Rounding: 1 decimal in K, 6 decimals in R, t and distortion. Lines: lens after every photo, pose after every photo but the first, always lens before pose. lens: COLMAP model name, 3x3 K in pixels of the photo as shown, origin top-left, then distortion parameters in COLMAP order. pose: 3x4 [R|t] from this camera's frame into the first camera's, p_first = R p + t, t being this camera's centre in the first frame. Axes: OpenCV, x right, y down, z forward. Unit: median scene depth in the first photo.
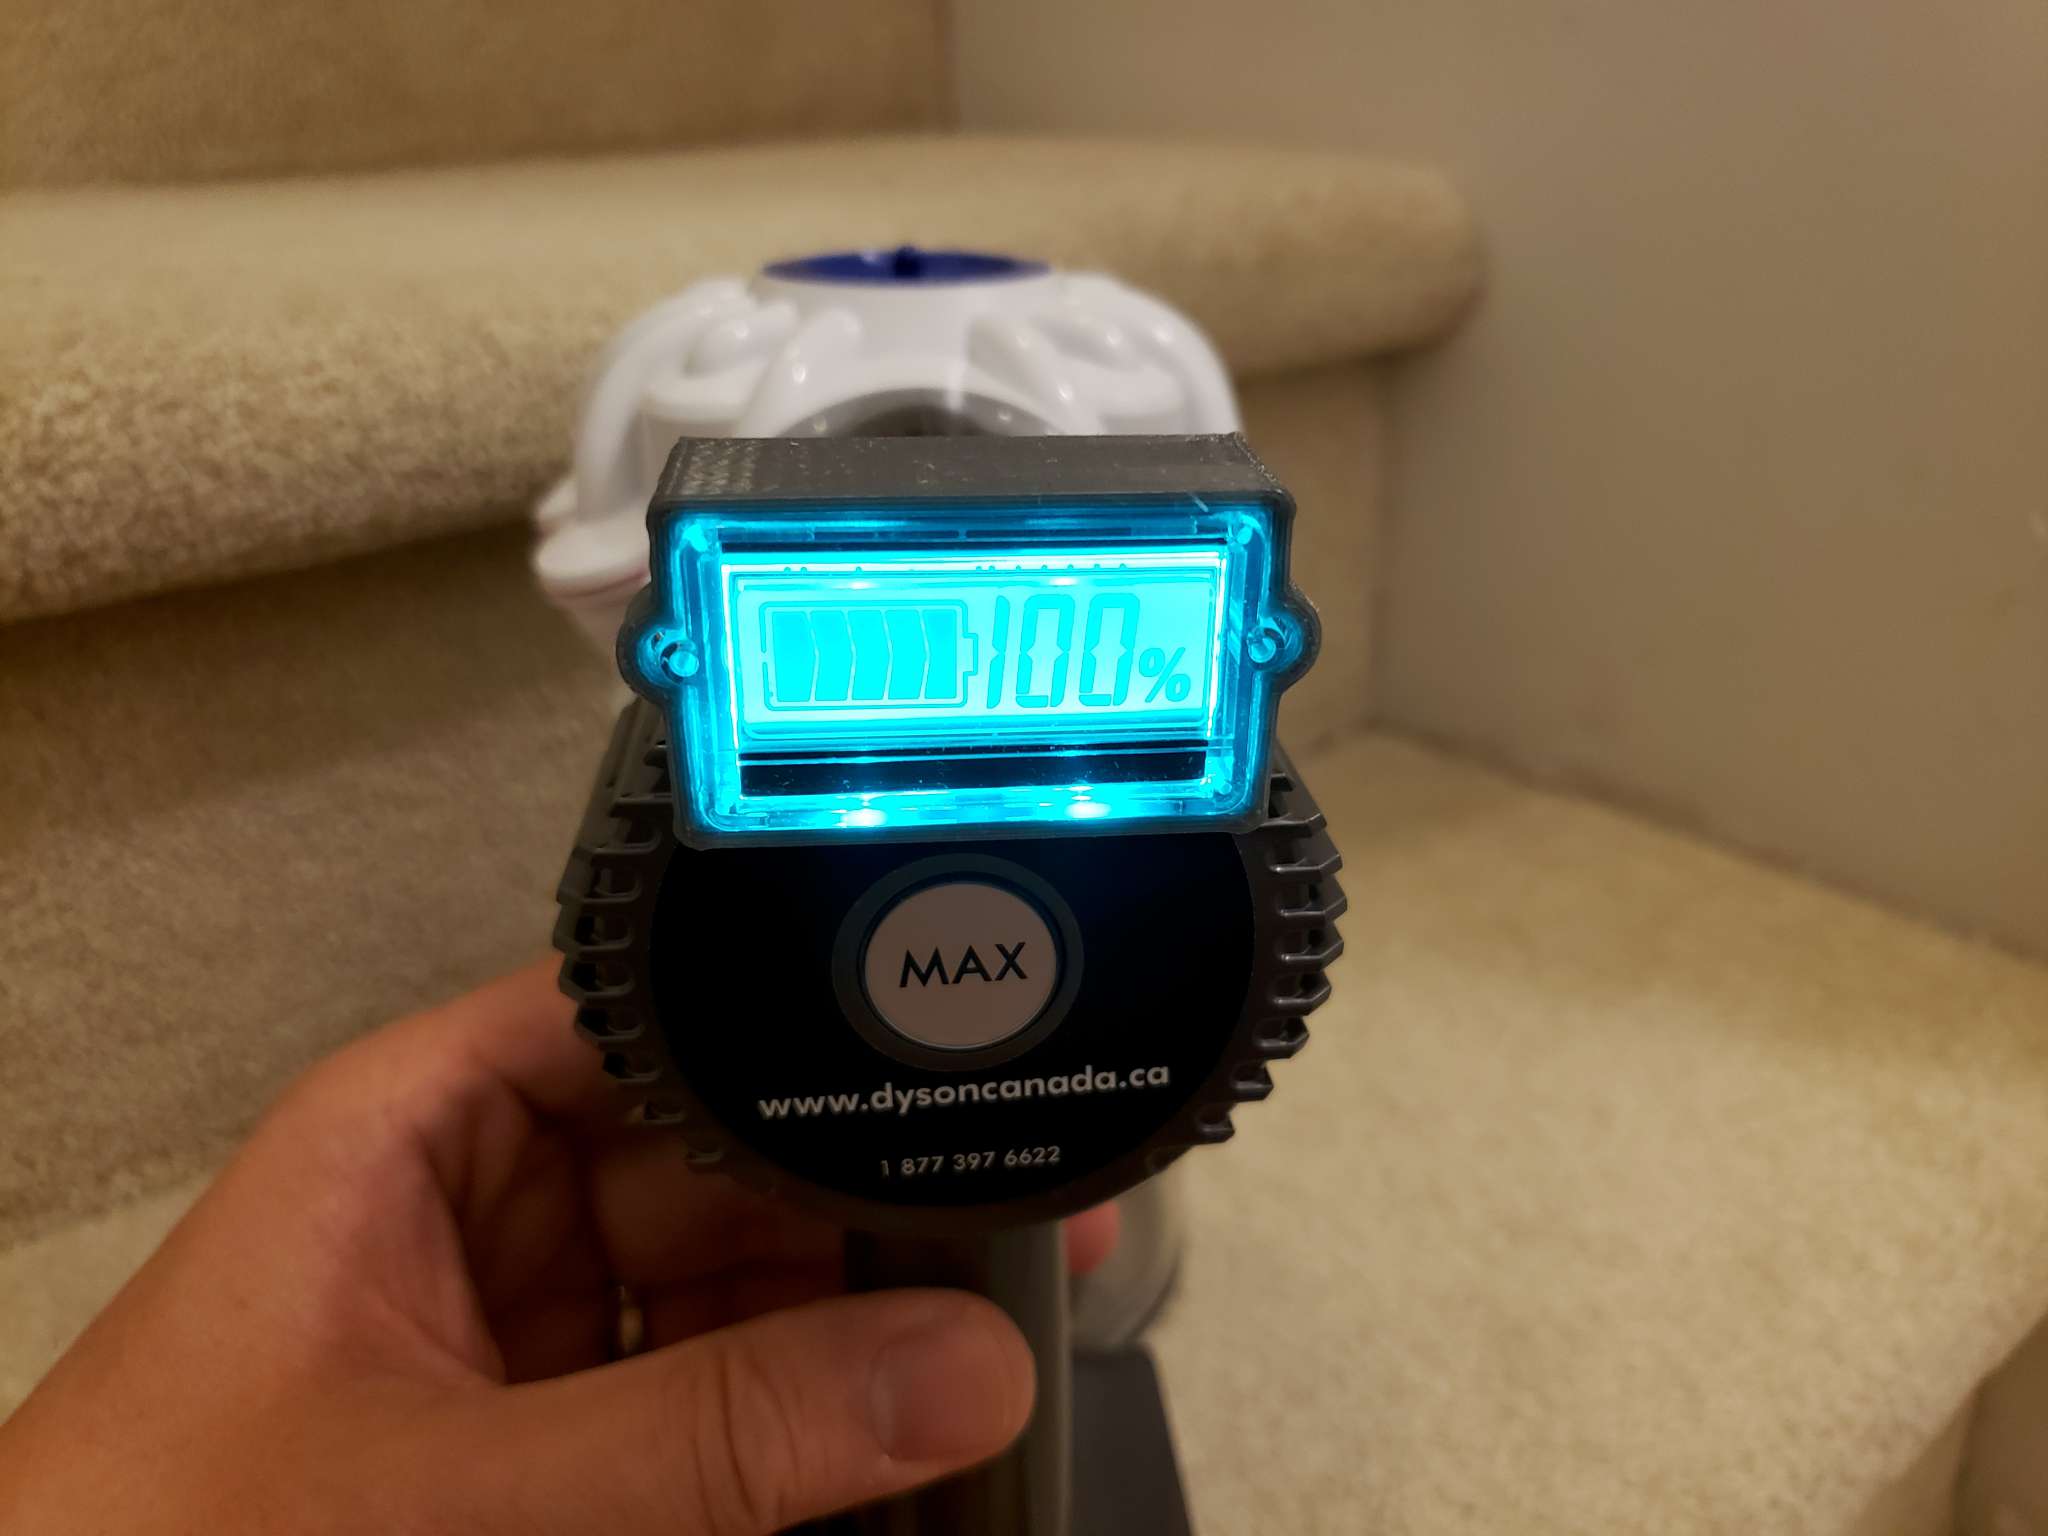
lens RADIAL K [[1580.9, 0, 1024.0], [0, 1580.9, 768.0], [0, 0, 1]] dist [-0.114227, 0.138926]
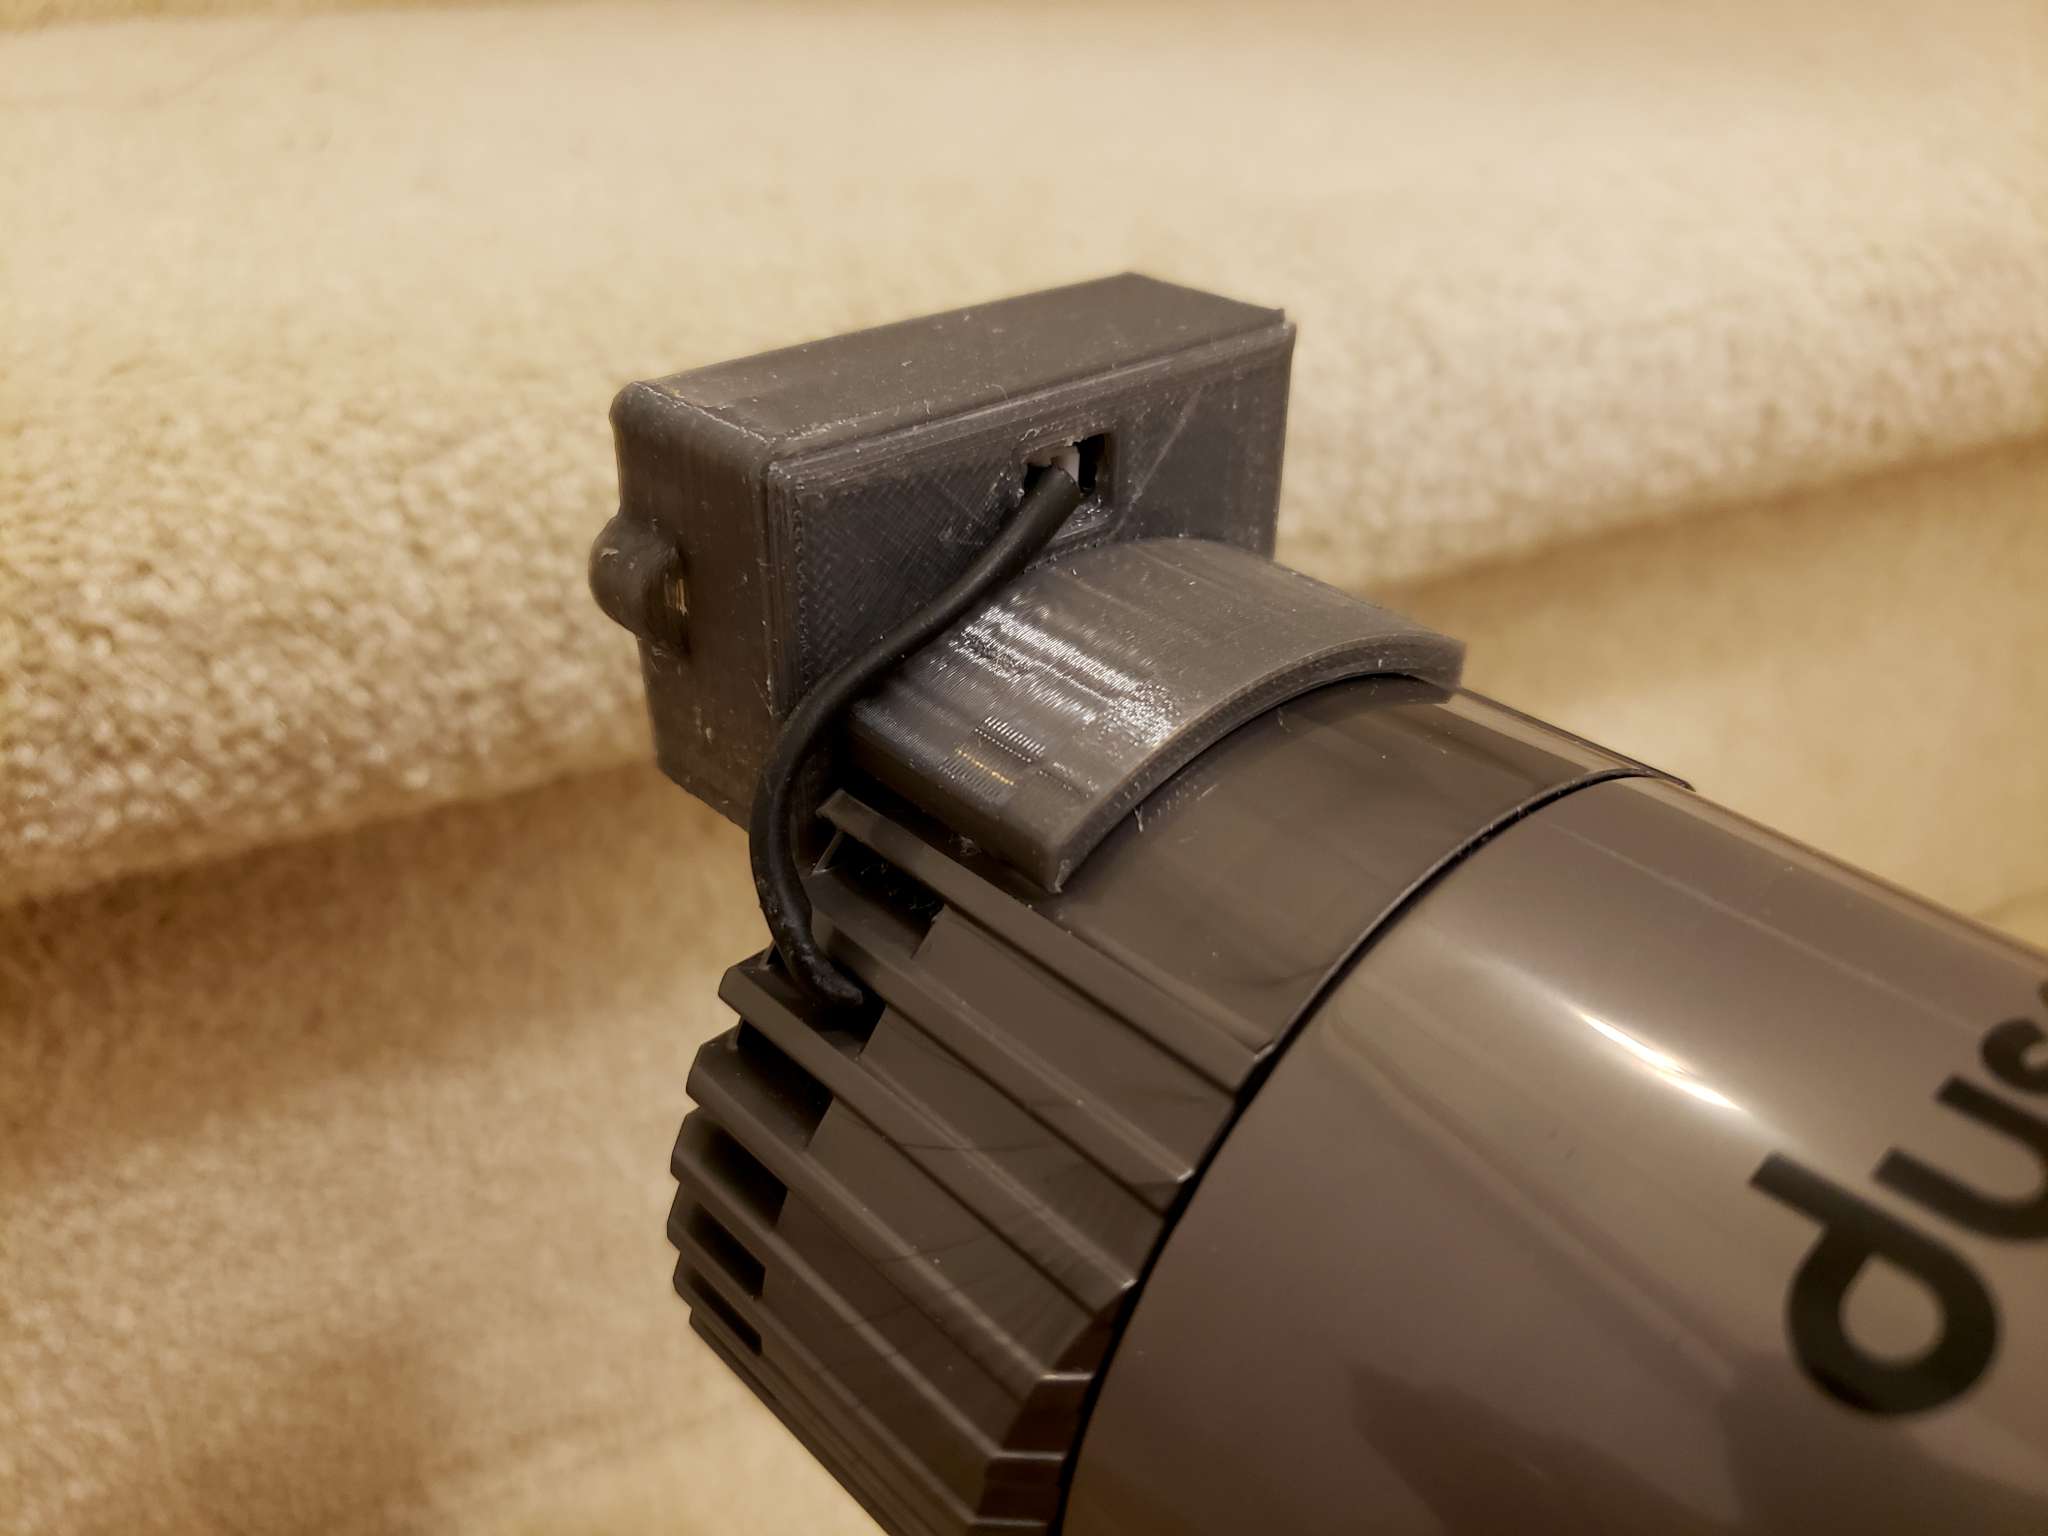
lens RADIAL K [[1586.0, 0, 1025.6], [0, 1586.0, 714.0], [0, 0, 1]] dist [-0.091683, 0.091239]
pose [[0.977394, 0.114662, -0.177635, -0.379885], [-0.099360, 0.990715, 0.092796, -0.168115], [0.186626, -0.073049, 0.979711, 0.339430]]
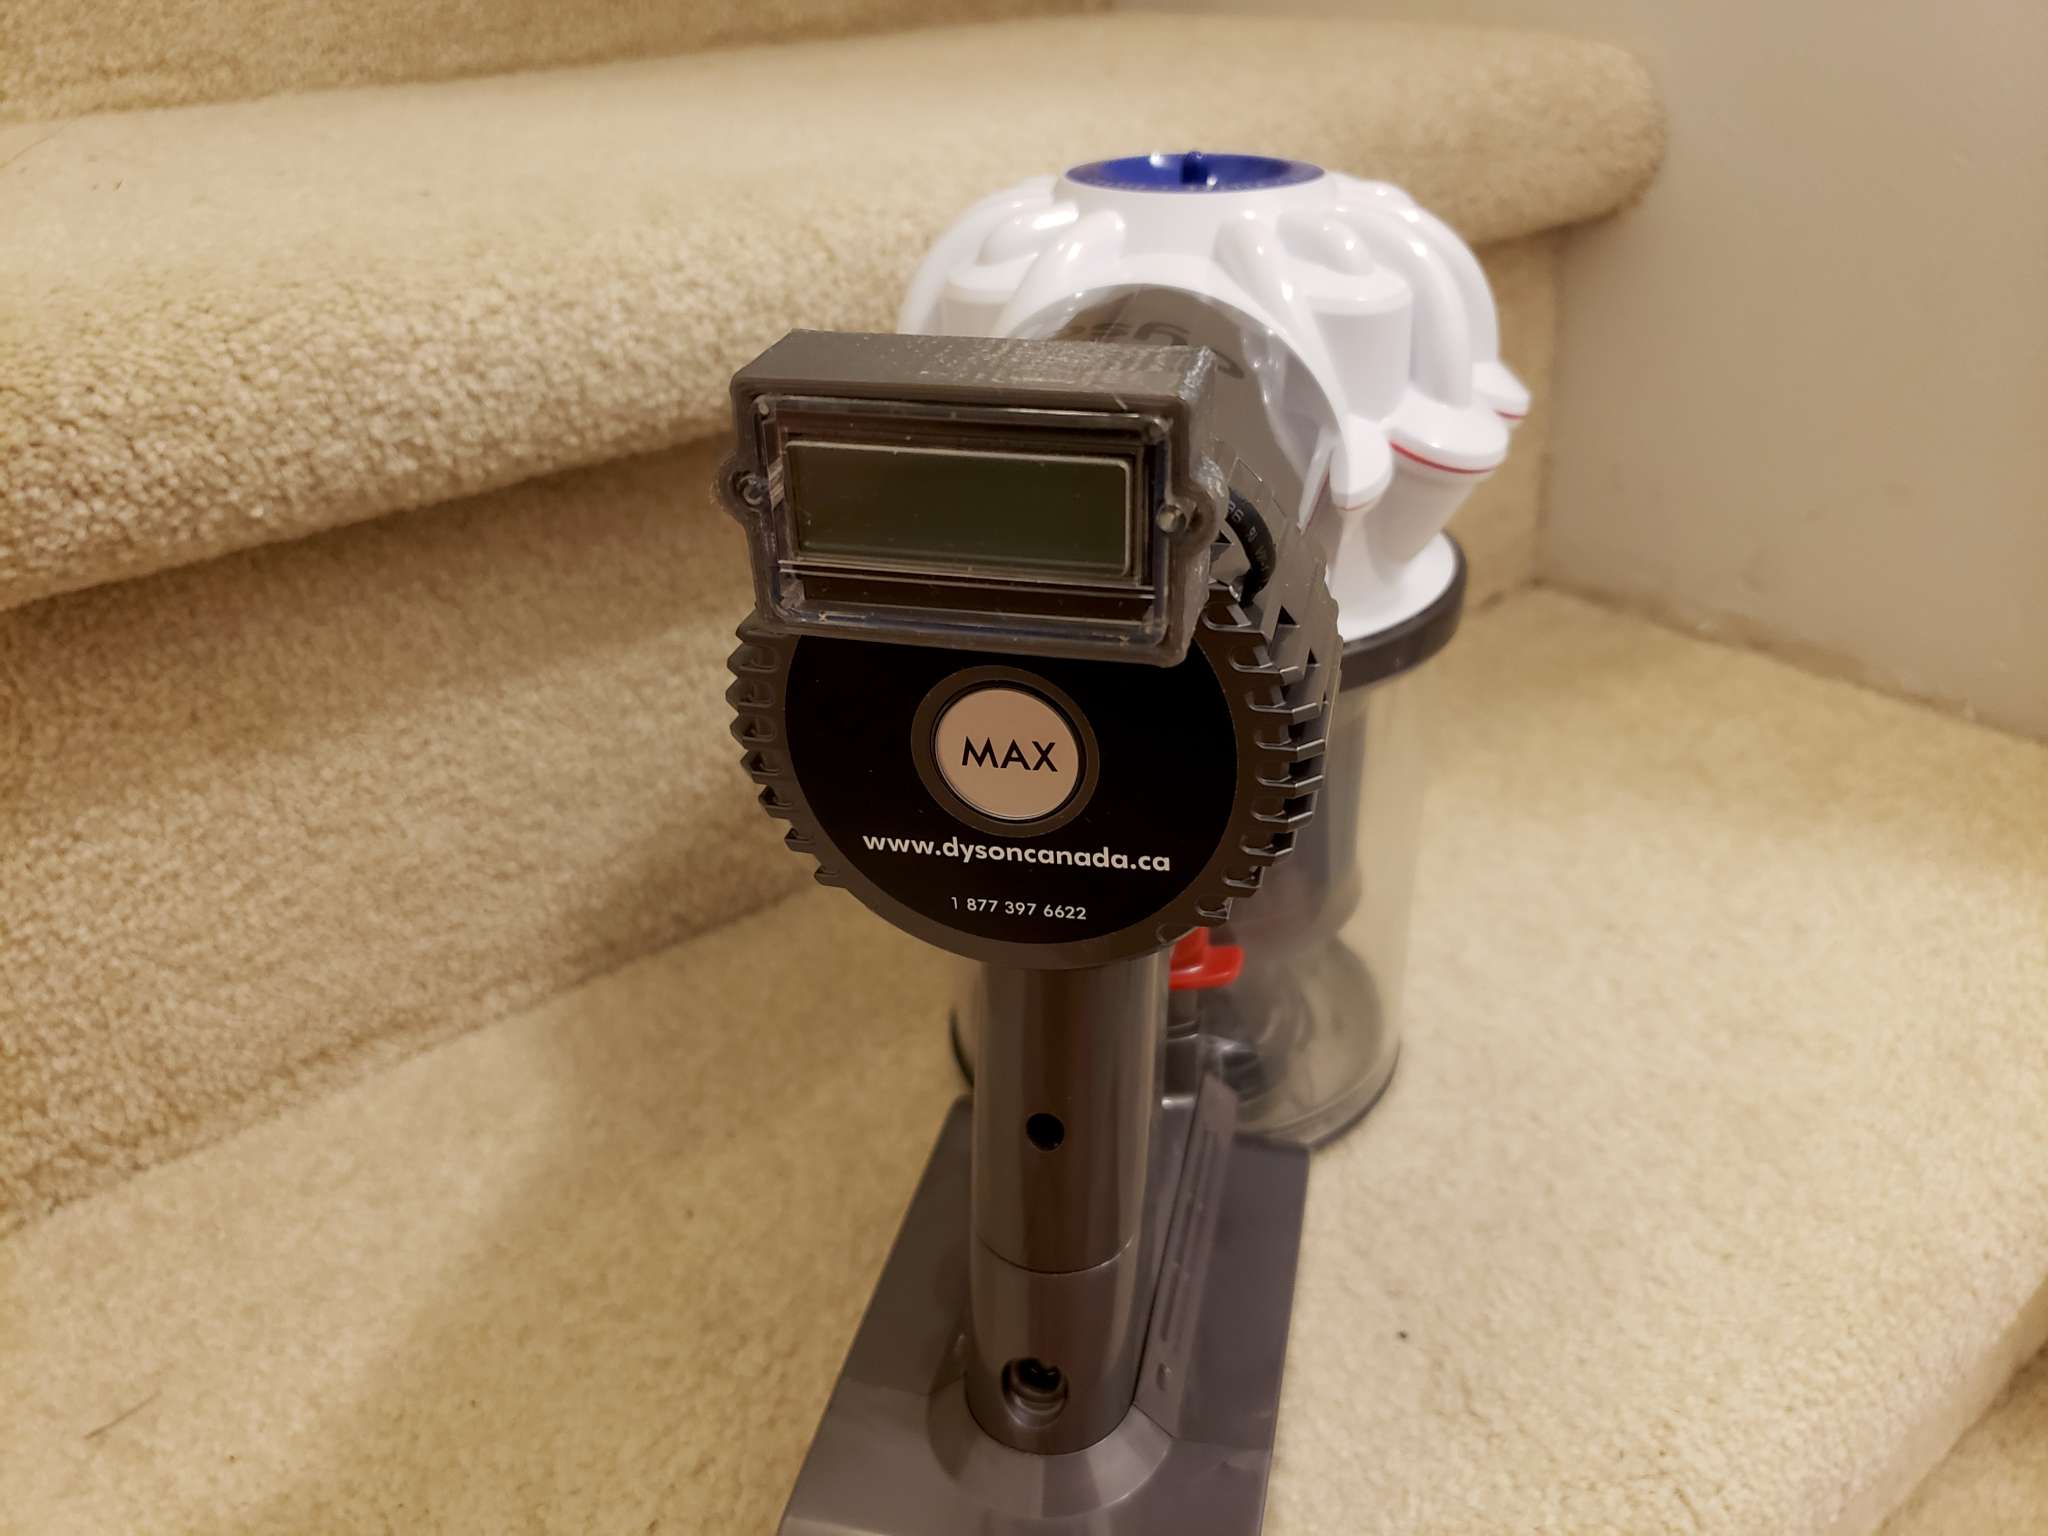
lens RADIAL K [[1559.9, 0, 1034.8], [0, 1559.9, 747.4], [0, 0, 1]] dist [-0.073085, 0.086816]
pose [[0.999645, -0.012652, -0.023444, -0.177788], [0.014333, 0.997232, 0.072961, 0.006170], [0.022456, -0.073271, 0.997059, -0.117317]]
